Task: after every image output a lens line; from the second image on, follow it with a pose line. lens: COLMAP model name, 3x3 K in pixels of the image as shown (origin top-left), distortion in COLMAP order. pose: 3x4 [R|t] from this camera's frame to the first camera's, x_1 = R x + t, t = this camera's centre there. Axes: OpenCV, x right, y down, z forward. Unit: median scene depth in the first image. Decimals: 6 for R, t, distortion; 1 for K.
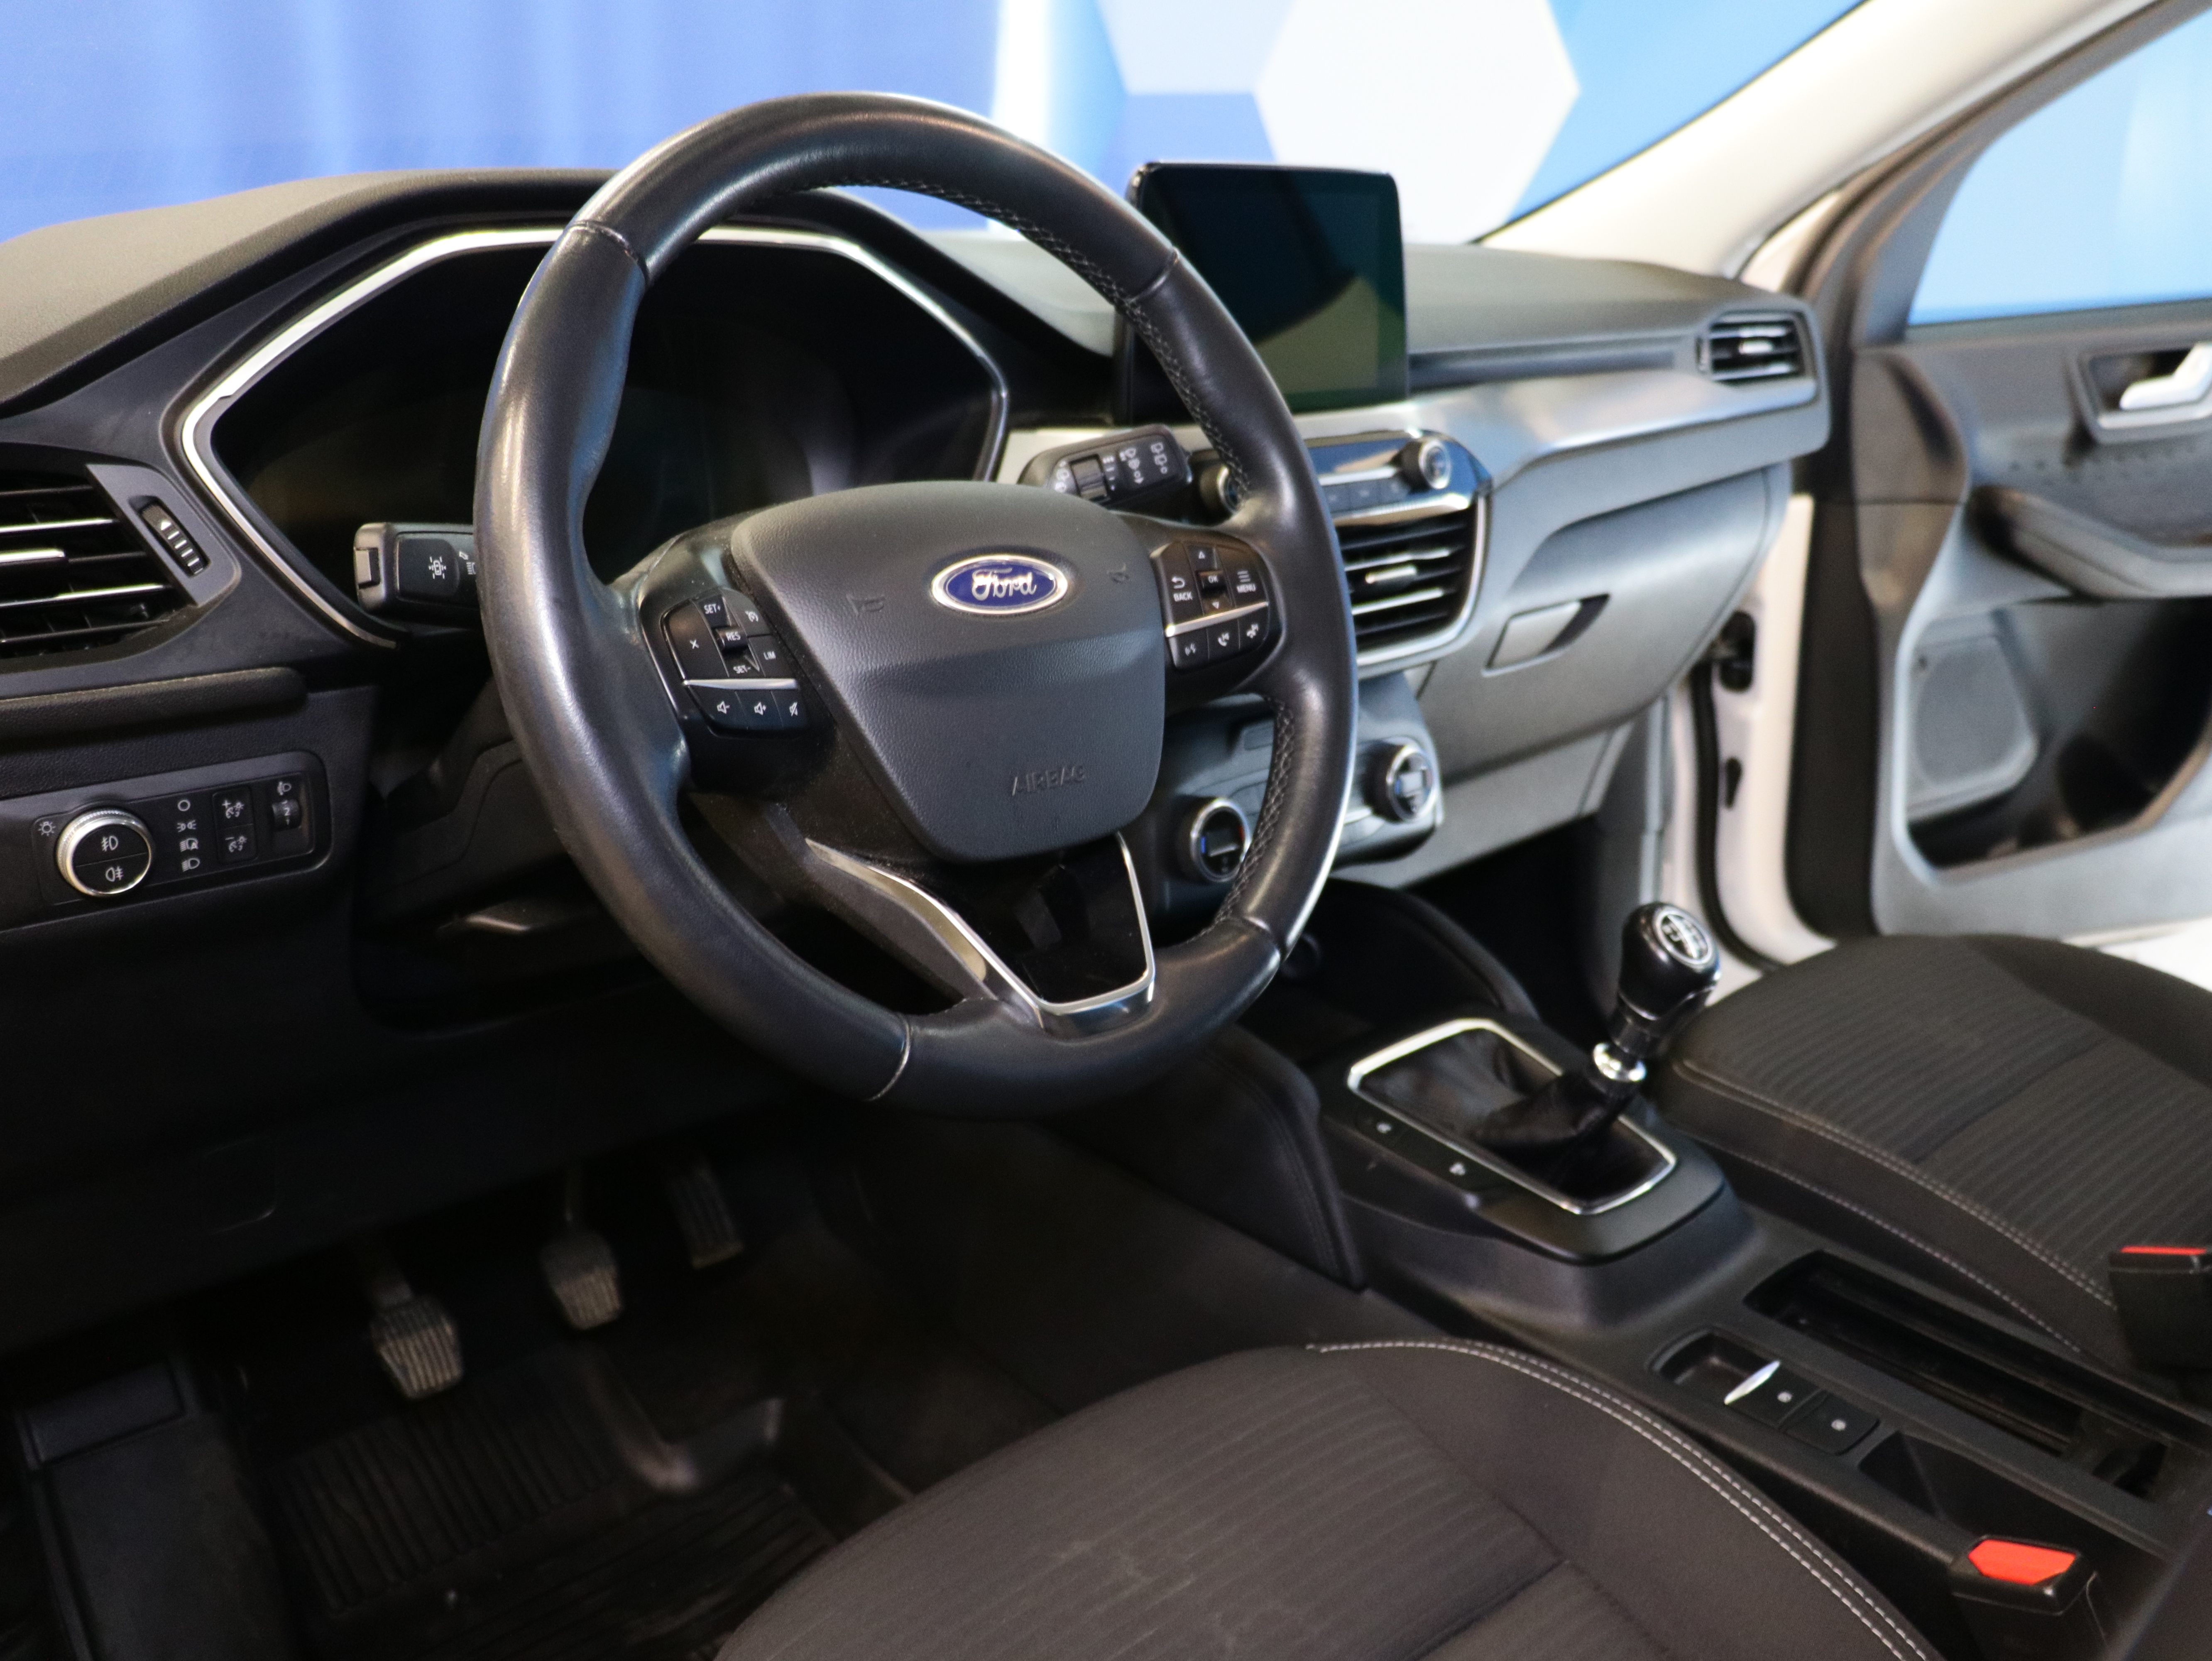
lens RADIAL K [[1968.6, 0, 1118.4], [0, 1968.6, 821.6], [0, 0, 1]] dist [-0.001052, -0.001091]
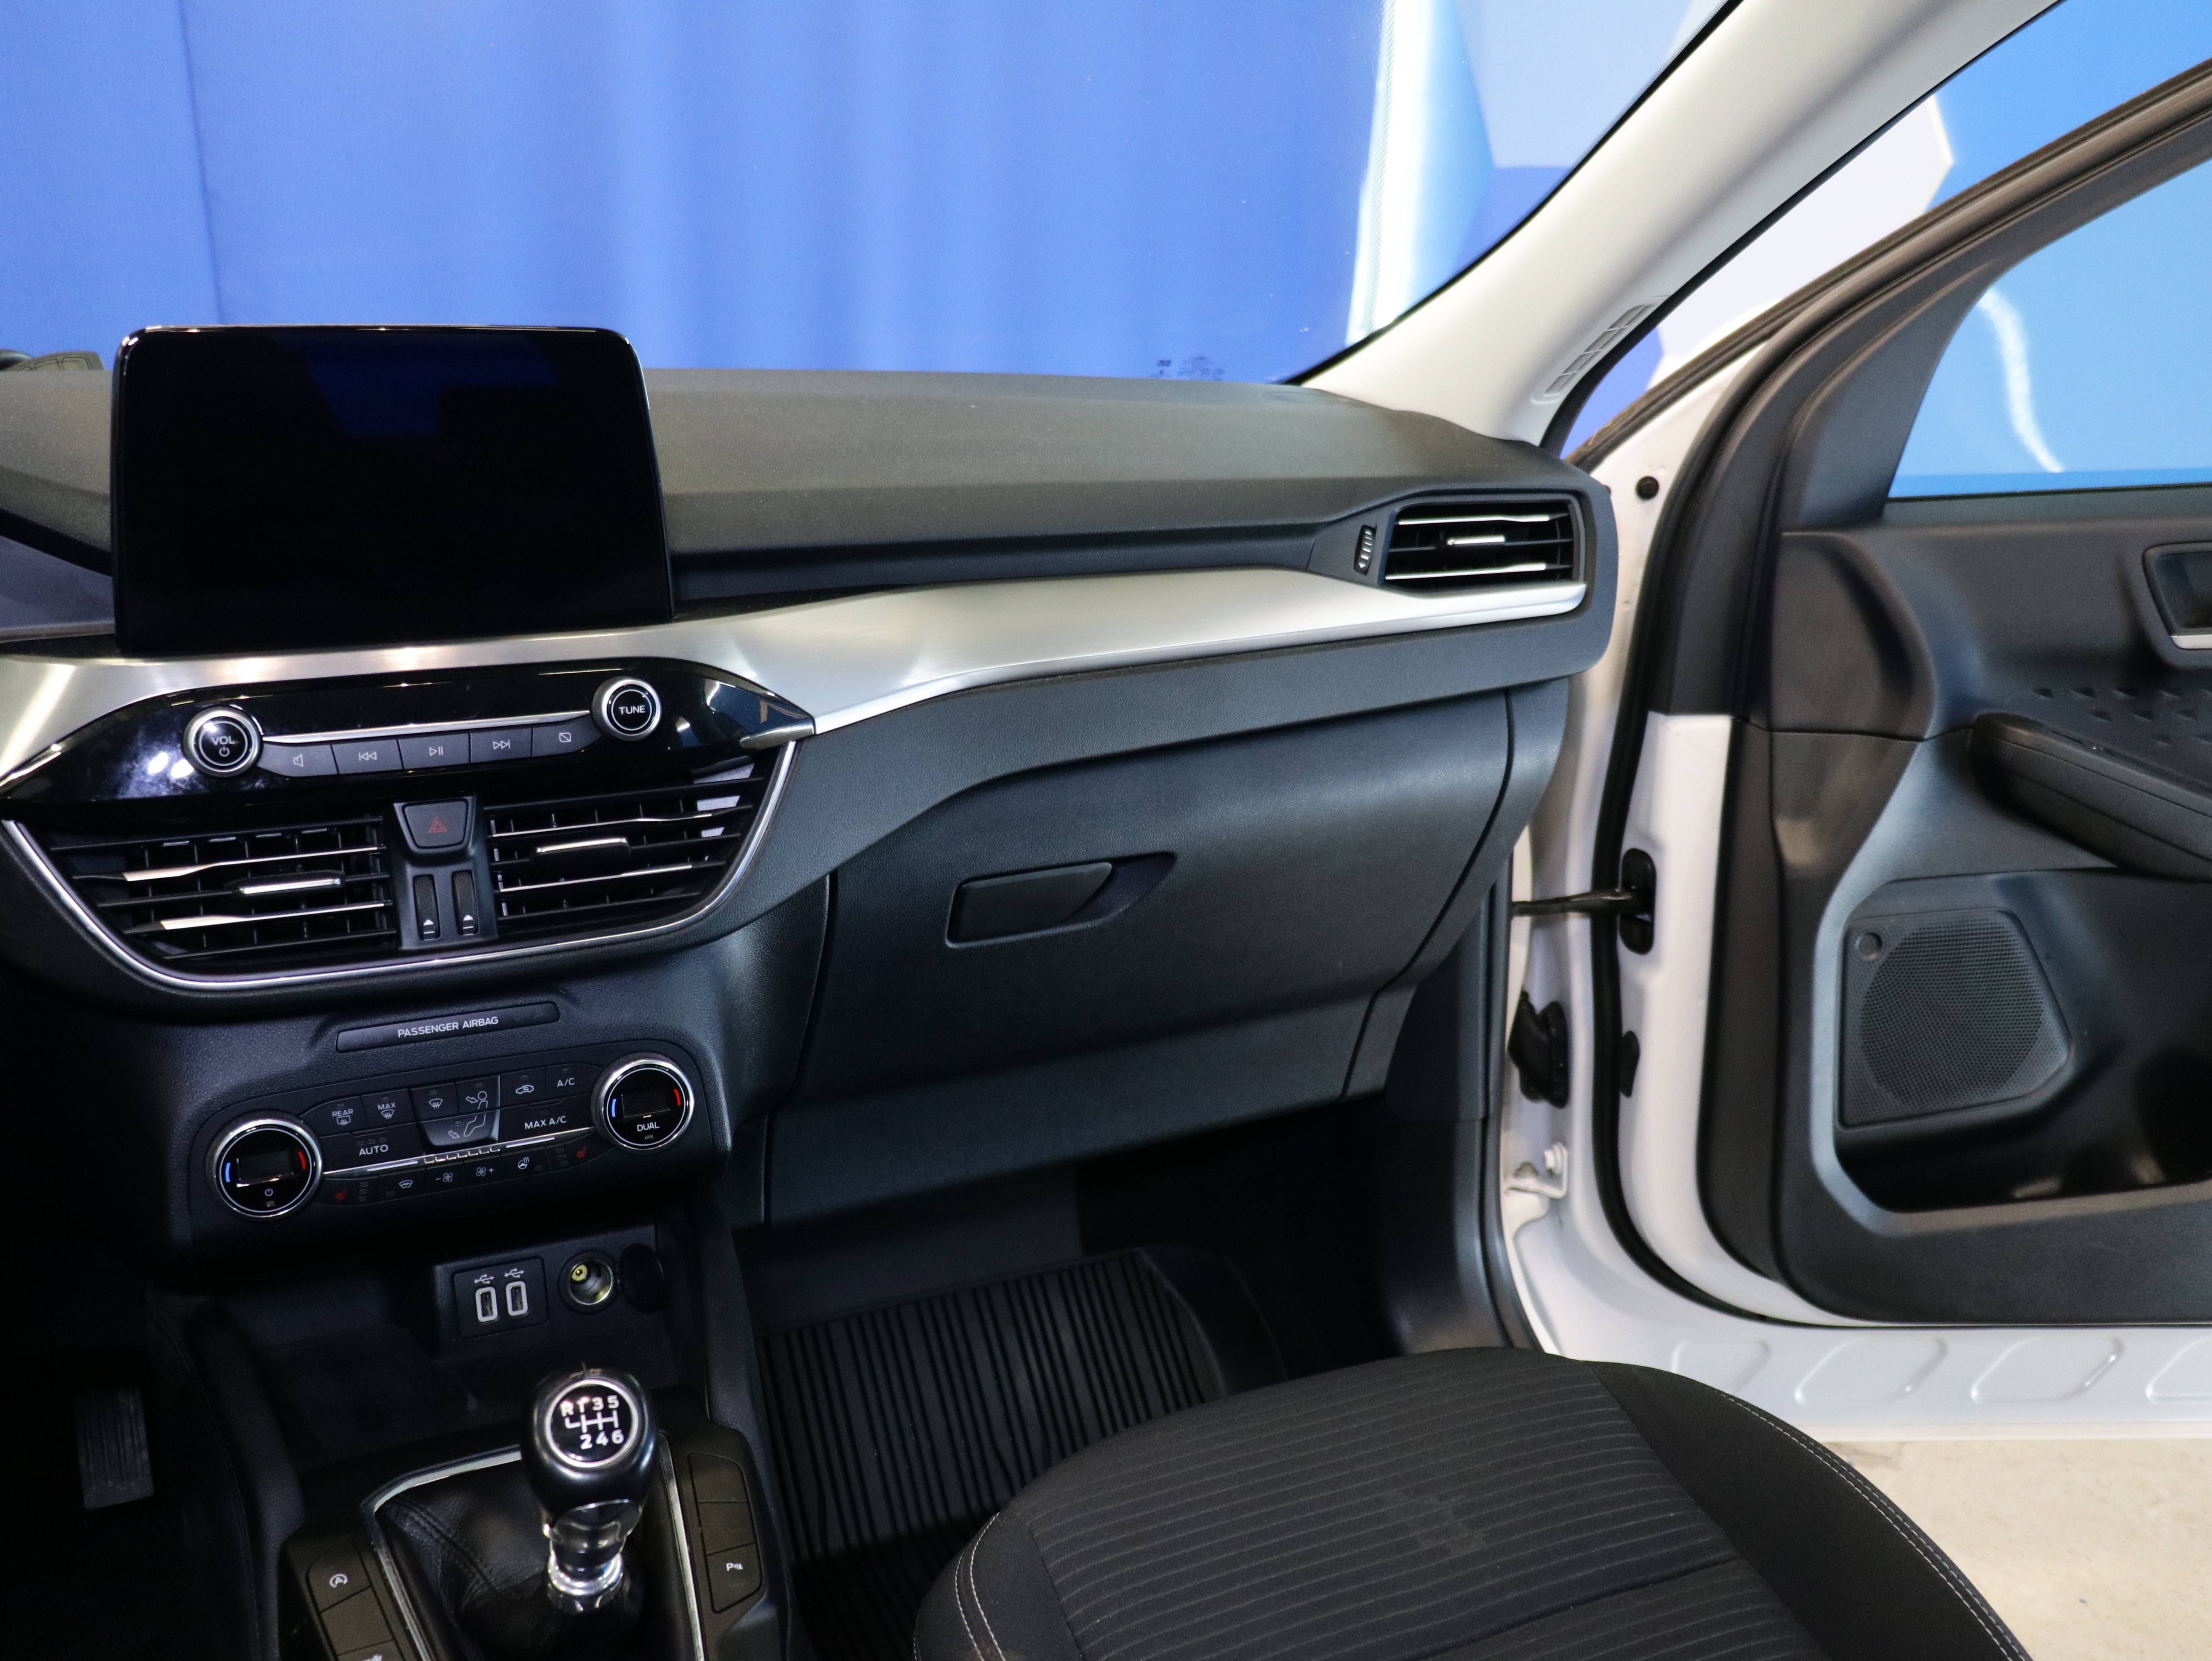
lens RADIAL K [[1968.6, 0, 1118.4], [0, 1968.6, 821.6], [0, 0, 1]] dist [-0.001052, -0.001091]
pose [[0.959568, 0.089588, -0.266841, 0.336849], [-0.098314, 0.994964, -0.019496, -0.085803], [0.263751, 0.044942, 0.963543, 0.190905]]
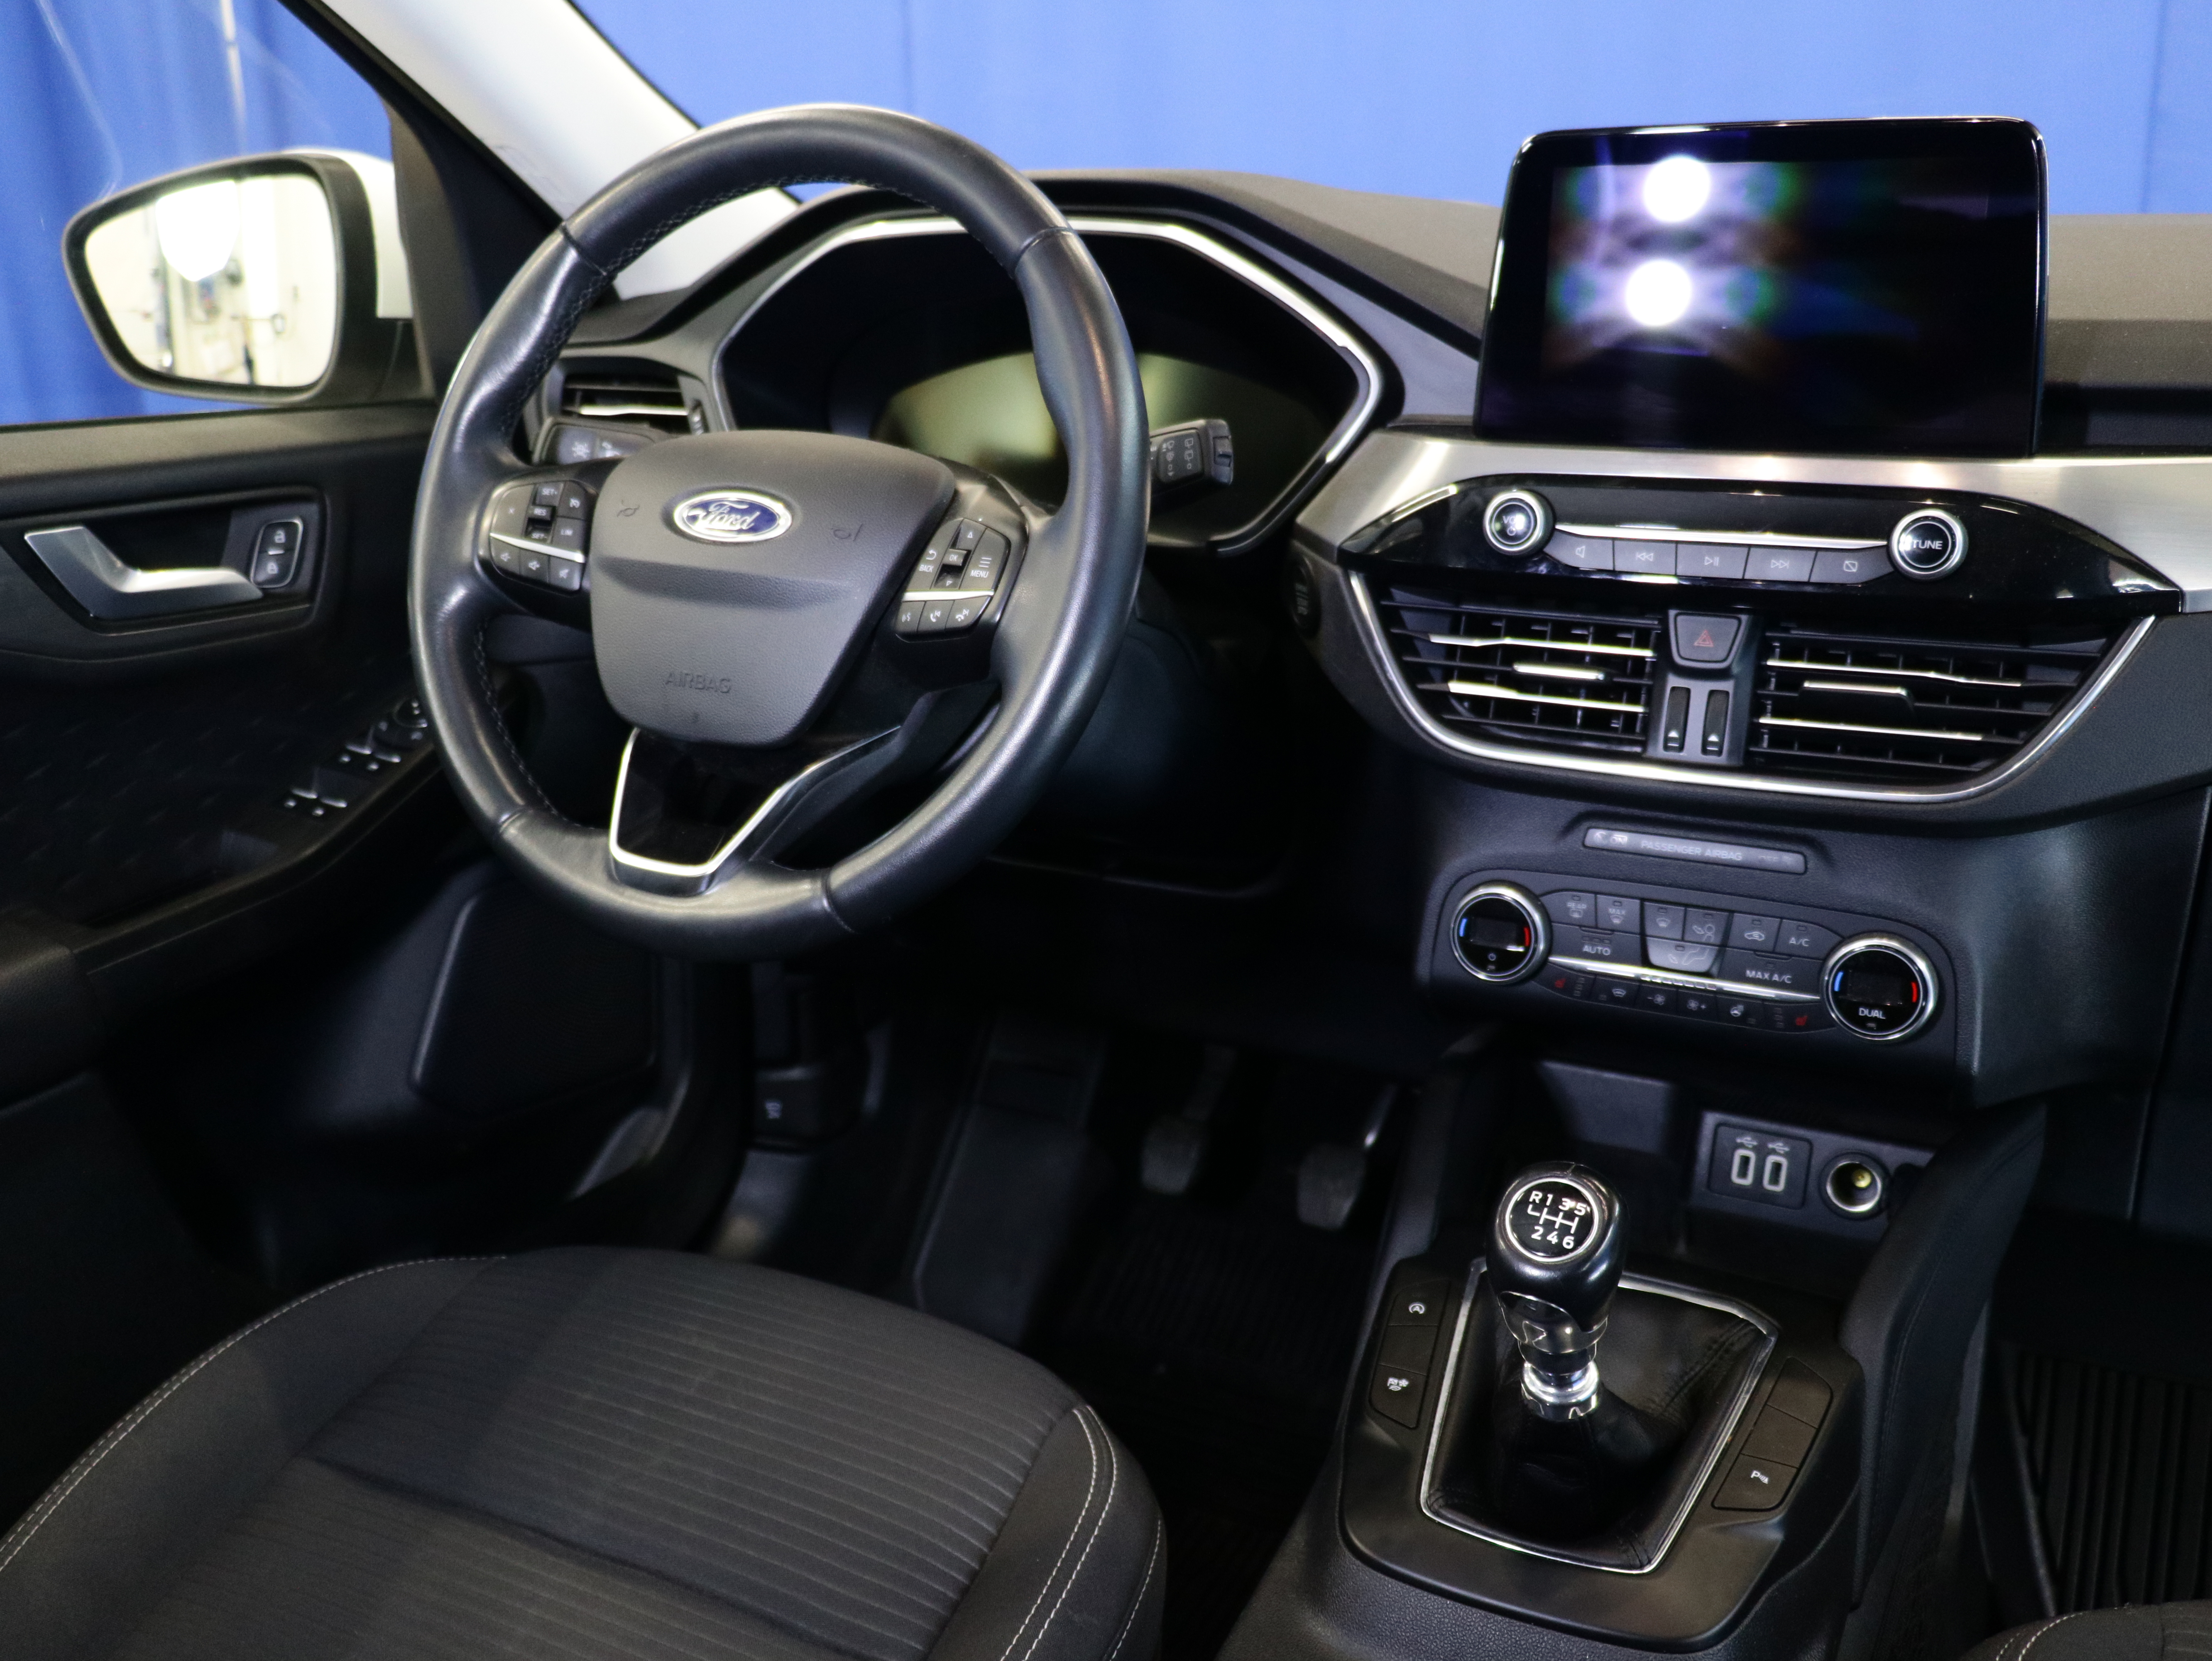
lens RADIAL K [[1968.6, 0, 1118.4], [0, 1968.6, 821.6], [0, 0, 1]] dist [-0.001052, -0.001091]
pose [[0.352604, 0.260380, -0.898818, 0.428544], [-0.264745, 0.949024, 0.171065, -0.080159], [0.897542, 0.177639, 0.403564, 0.296713]]
